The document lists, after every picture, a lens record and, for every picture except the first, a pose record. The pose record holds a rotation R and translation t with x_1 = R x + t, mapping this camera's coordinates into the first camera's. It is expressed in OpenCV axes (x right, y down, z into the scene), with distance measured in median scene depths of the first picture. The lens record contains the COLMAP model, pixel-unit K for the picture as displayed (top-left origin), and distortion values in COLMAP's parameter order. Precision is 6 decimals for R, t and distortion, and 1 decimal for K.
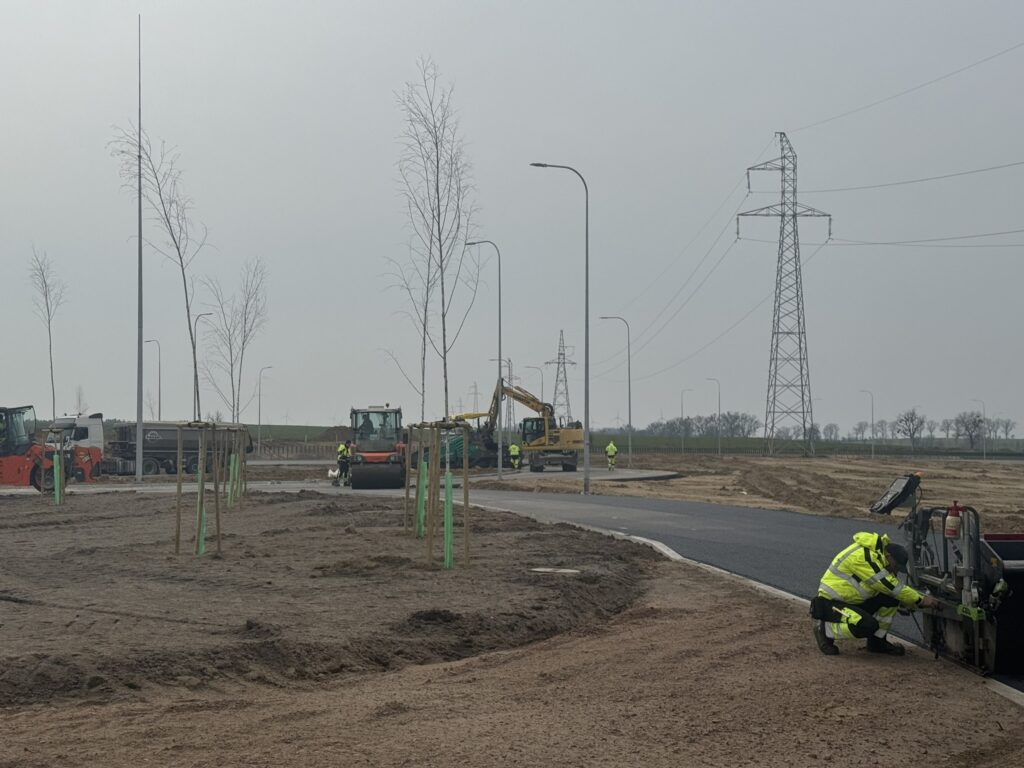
lens RADIAL K [[1461.1, 0, 512.0], [0, 1461.1, 384.0], [0, 0, 1]] dist [0.279237, -0.523657]
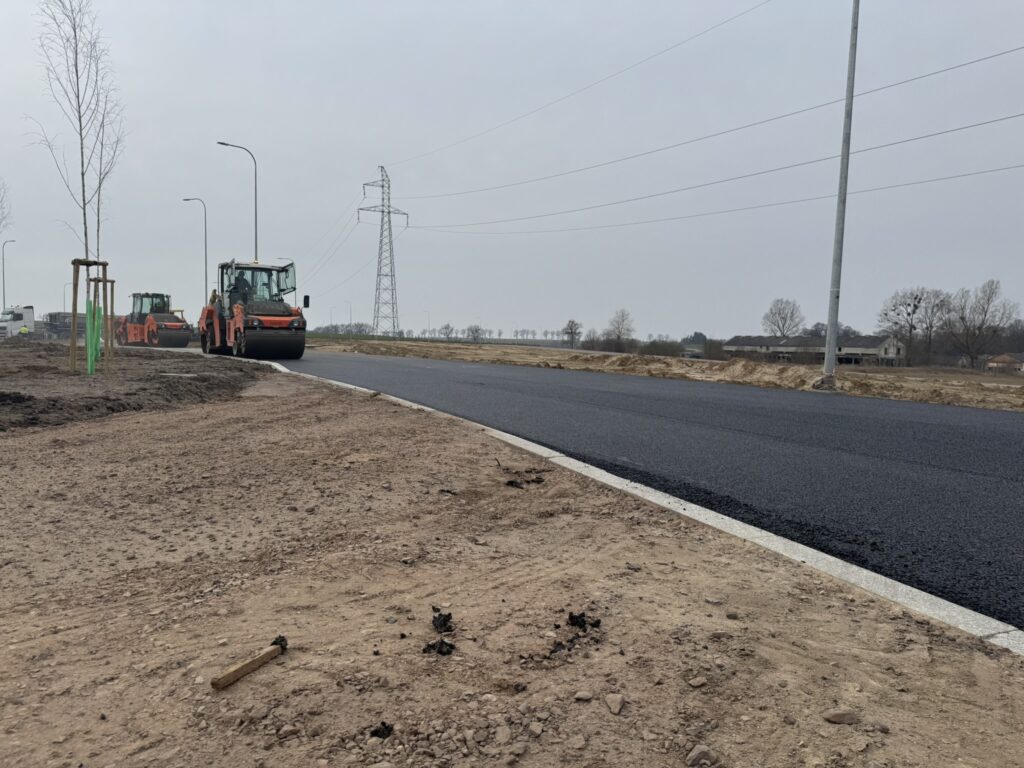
lens RADIAL K [[700.1, 0, 512.0], [0, 700.1, 384.0], [0, 0, 1]] dist [0.000139, -0.023148]
pose [[0.938521, -0.009662, 0.345086, 0.028473], [-0.021851, 0.995941, 0.087312, 0.022540], [-0.344529, -0.089484, 0.934501, 0.094302]]
